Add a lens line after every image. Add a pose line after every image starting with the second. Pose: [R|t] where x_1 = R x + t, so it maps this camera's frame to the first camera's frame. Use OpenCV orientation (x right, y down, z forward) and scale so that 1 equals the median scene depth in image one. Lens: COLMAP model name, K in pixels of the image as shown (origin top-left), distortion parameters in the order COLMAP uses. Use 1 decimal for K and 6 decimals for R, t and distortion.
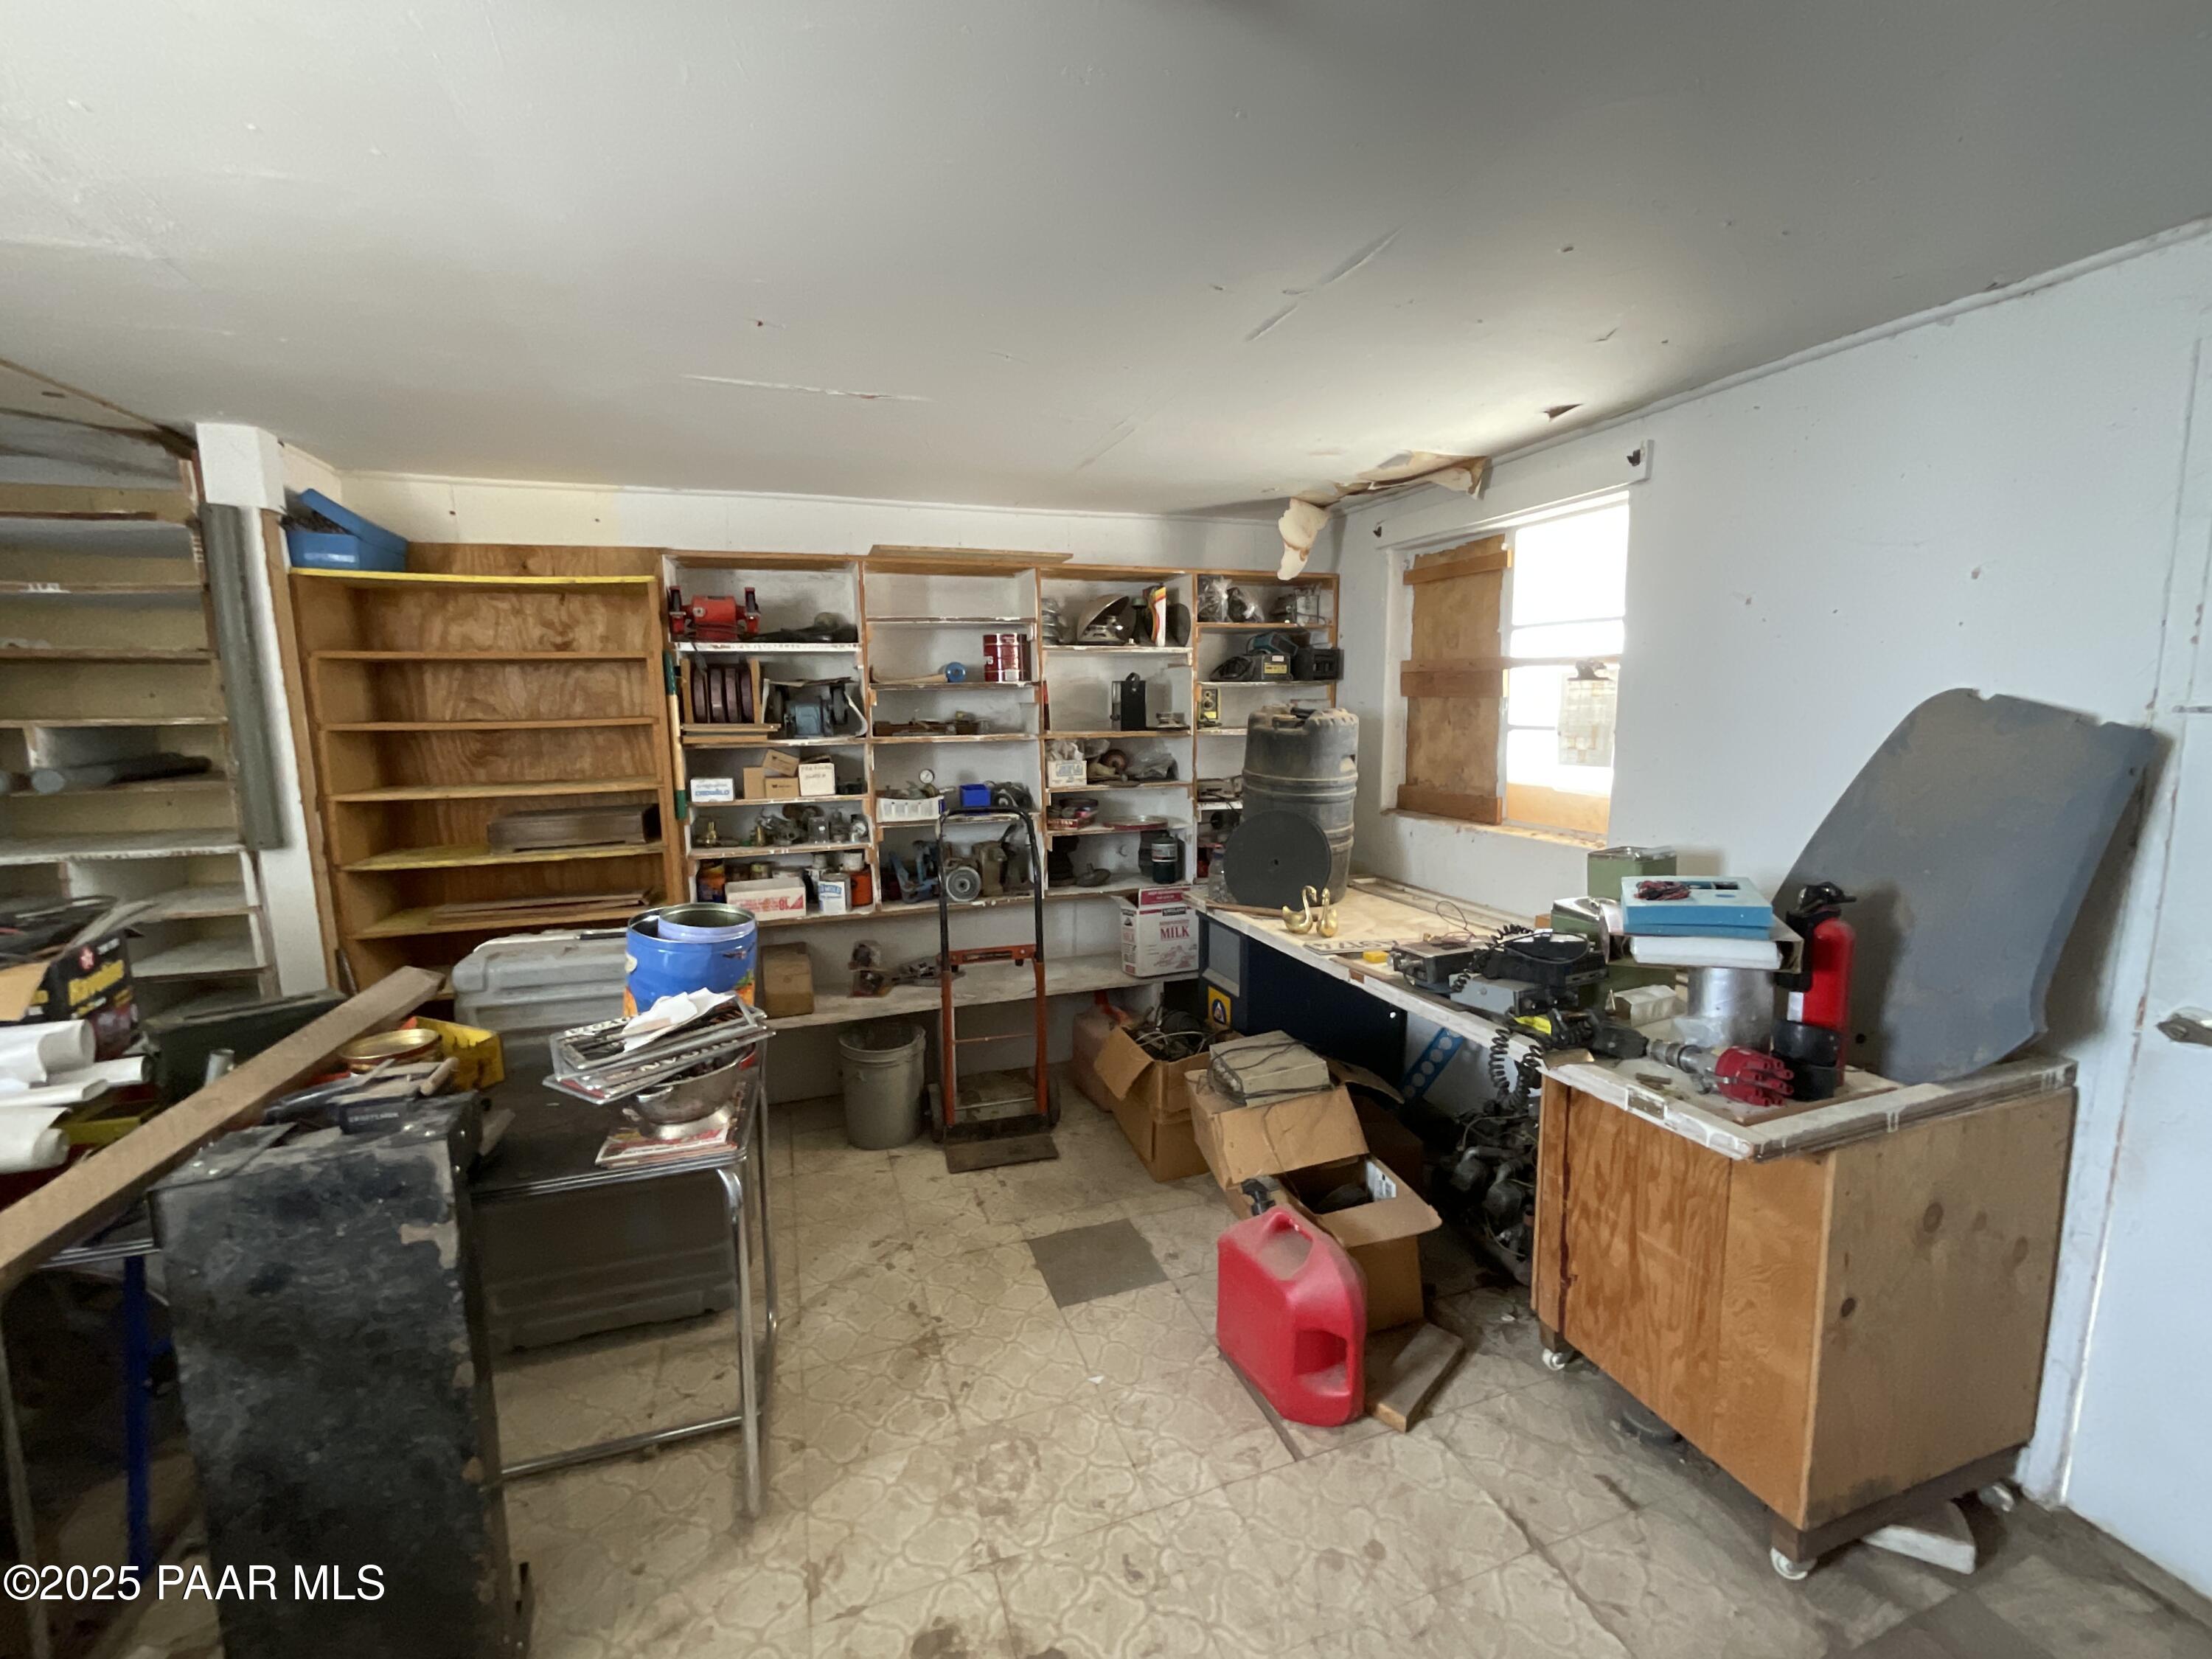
lens RADIAL K [[900.3, 0, 1103.9], [0, 900.3, 831.7], [0, 0, 1]] dist [-0.001453, 0.000897]
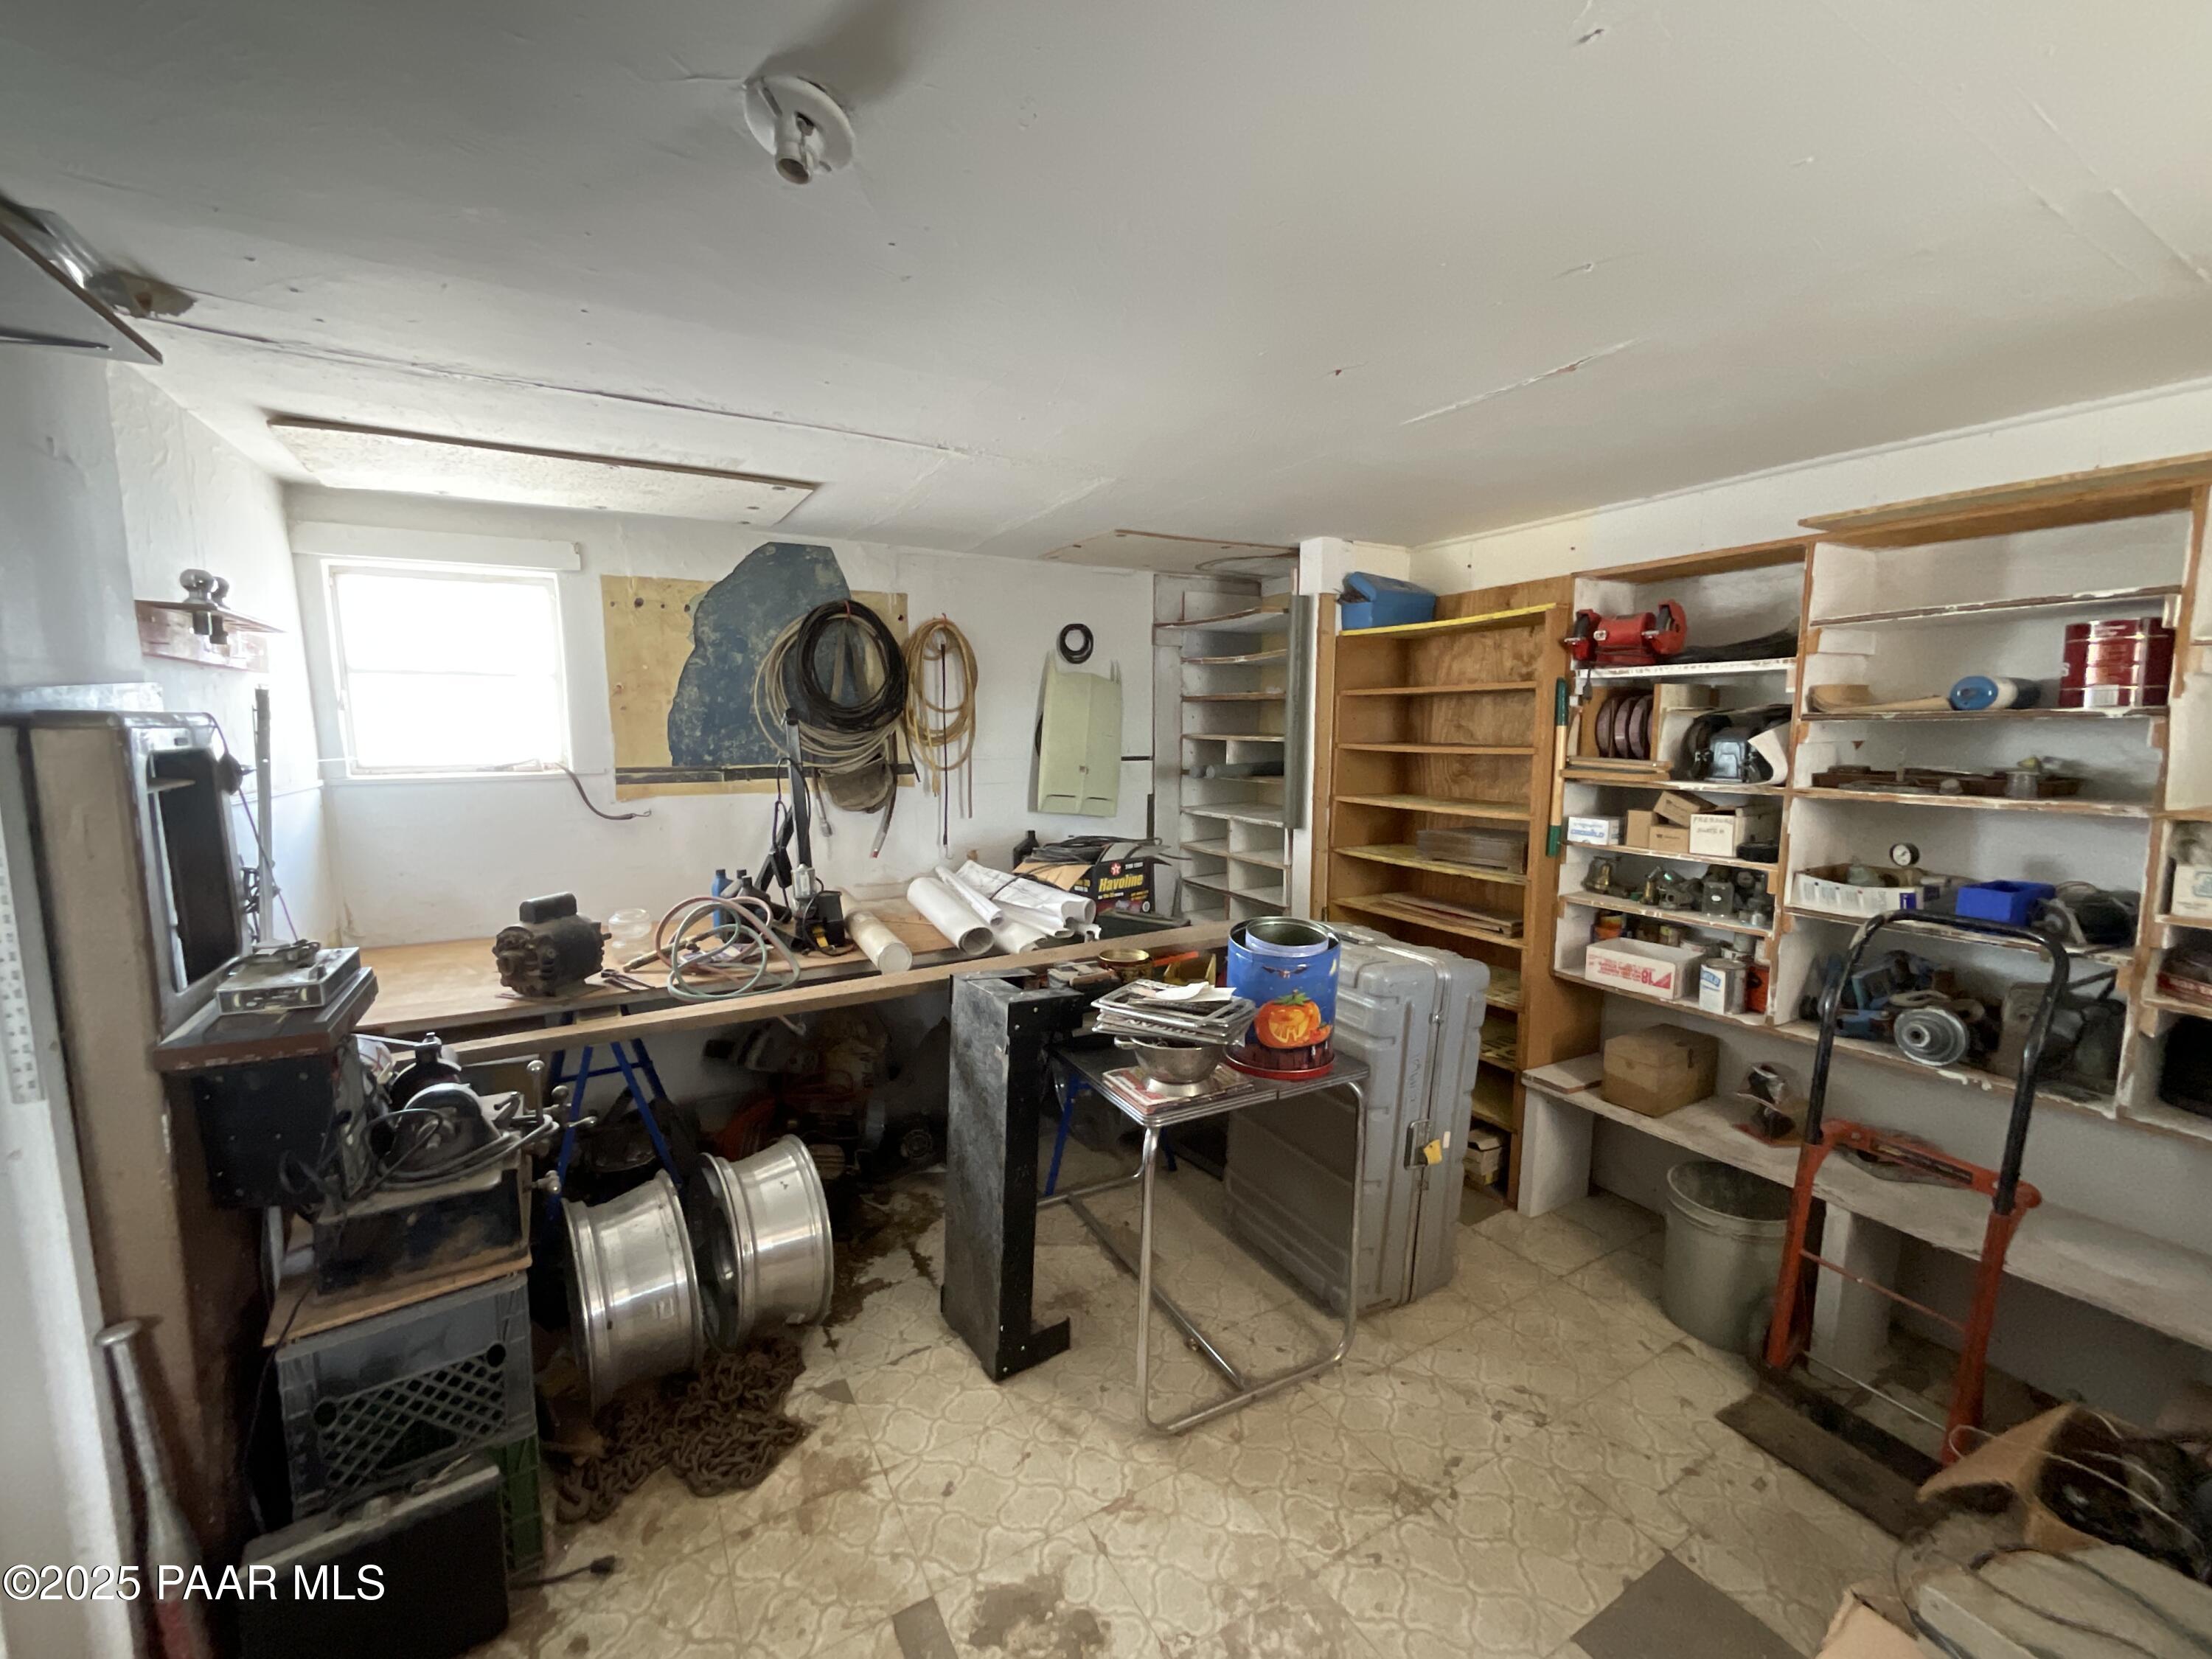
lens RADIAL K [[900.3, 0, 1103.9], [0, 900.3, 831.7], [0, 0, 1]] dist [-0.001453, 0.000897]
pose [[0.179450, 0.131072, -0.974996, 0.370244], [-0.143731, 0.983943, 0.105821, -0.071895], [0.973211, 0.121147, 0.195408, 0.354374]]
